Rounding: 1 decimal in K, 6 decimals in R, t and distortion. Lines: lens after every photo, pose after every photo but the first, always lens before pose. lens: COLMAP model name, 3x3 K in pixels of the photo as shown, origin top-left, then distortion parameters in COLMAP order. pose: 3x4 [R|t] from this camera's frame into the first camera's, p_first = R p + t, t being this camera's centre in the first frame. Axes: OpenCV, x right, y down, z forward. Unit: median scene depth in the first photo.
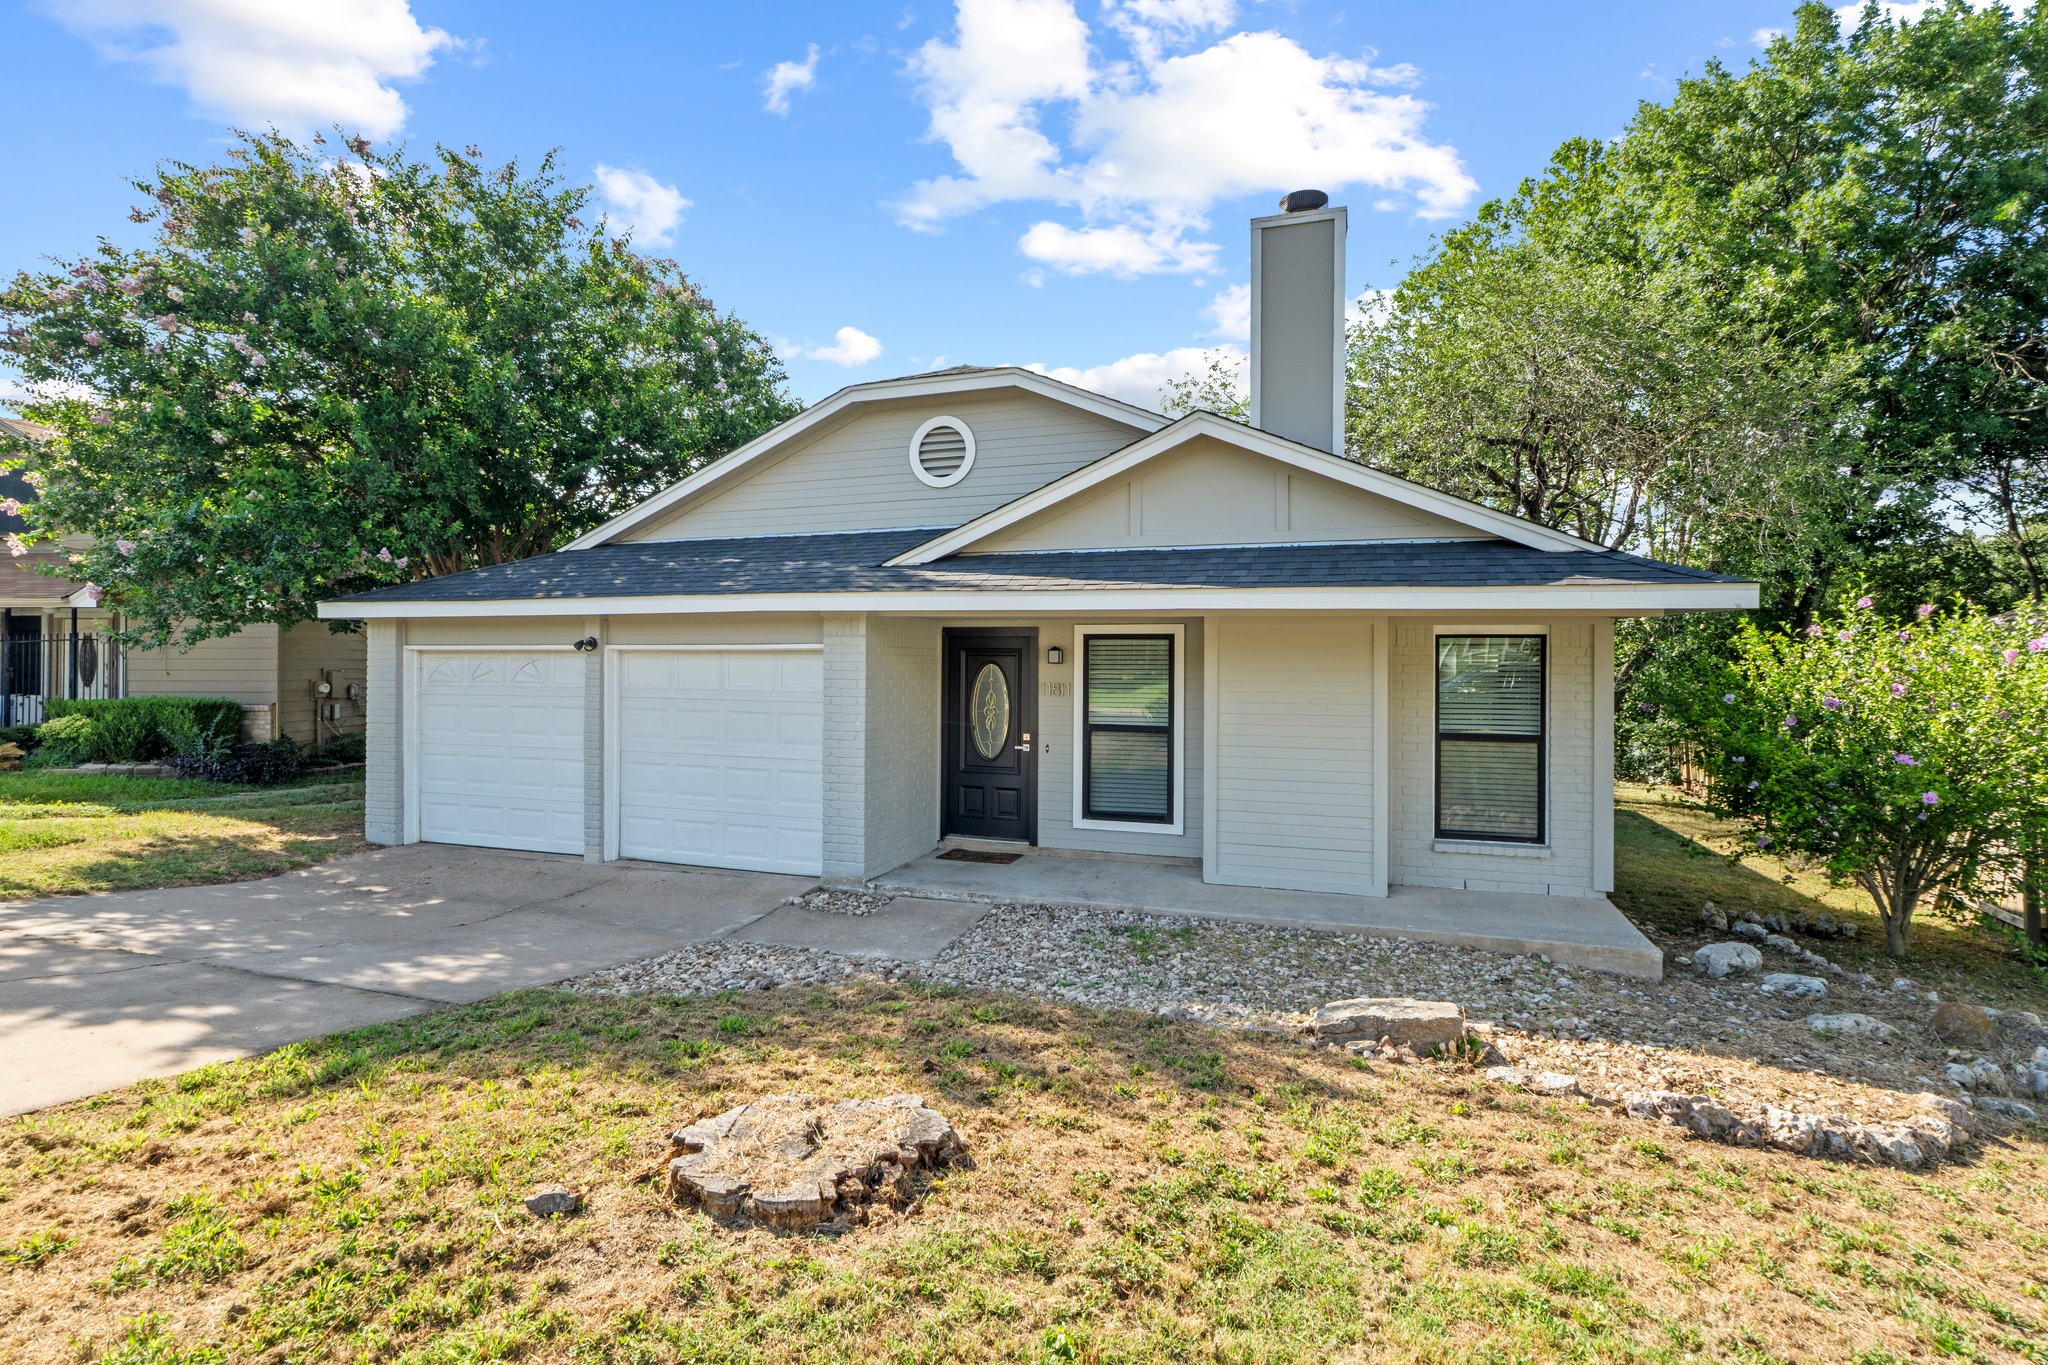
lens RADIAL K [[872.5, 0, 1014.5], [0, 872.5, 677.4], [0, 0, 1]] dist [-0.008282, 0.000104]
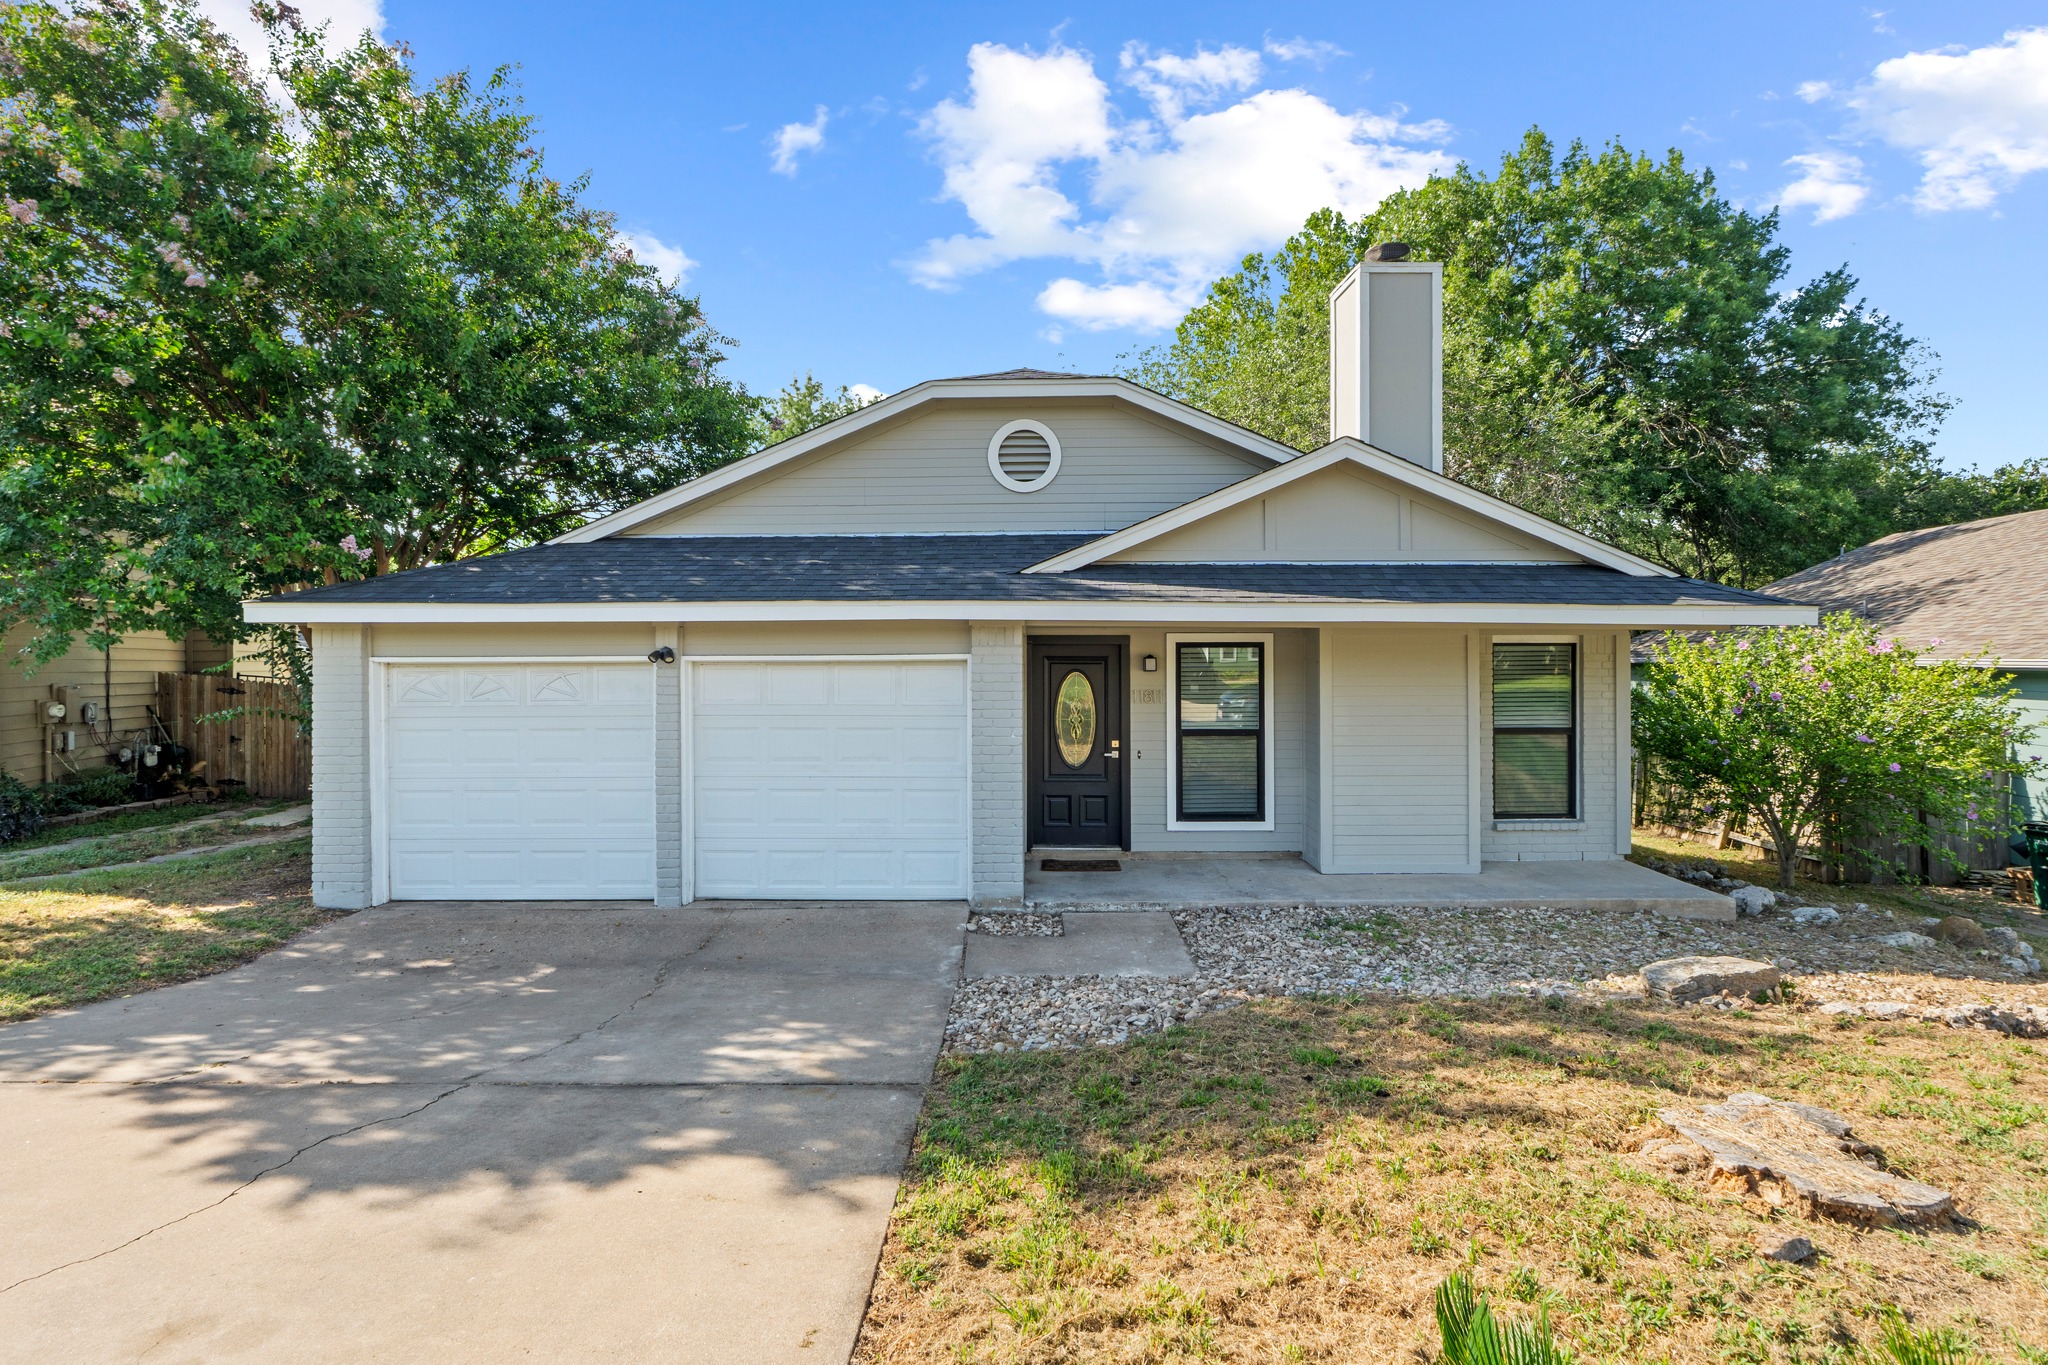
lens RADIAL K [[858.7, 0, 1035.7], [0, 858.7, 680.9], [0, 0, 1]] dist [-0.006792, -0.000389]
pose [[0.956472, -0.014781, 0.291451, -0.375027], [0.013615, 0.999889, 0.006030, -0.012468], [-0.291508, -0.001799, 0.956567, 0.077405]]
